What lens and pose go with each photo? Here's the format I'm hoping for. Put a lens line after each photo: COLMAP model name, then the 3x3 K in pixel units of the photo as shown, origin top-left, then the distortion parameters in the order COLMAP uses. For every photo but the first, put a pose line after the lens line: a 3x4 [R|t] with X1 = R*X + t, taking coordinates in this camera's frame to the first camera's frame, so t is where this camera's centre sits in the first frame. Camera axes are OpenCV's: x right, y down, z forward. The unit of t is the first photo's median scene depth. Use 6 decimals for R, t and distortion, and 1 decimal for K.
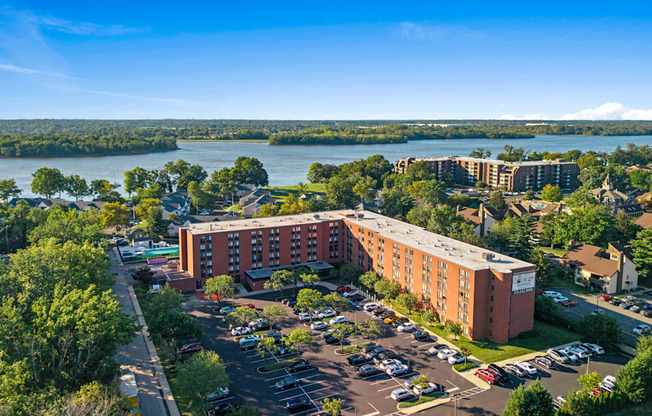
lens RADIAL K [[504.8, 0, 326.0], [0, 504.8, 208.0], [0, 0, 1]] dist [0.001963, -0.001566]
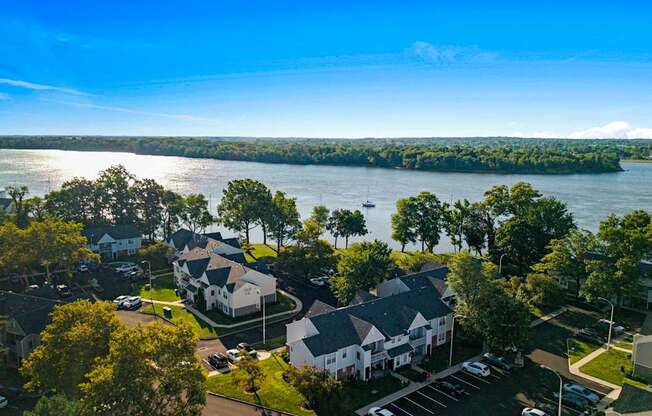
lens RADIAL K [[504.8, 0, 326.0], [0, 504.8, 208.0], [0, 0, 1]] dist [0.001963, -0.001566]
pose [[0.654691, 0.106260, -0.748391, -0.030723], [-0.136882, 0.990367, 0.020872, -0.026335], [0.743400, 0.088777, 0.662930, 0.257052]]
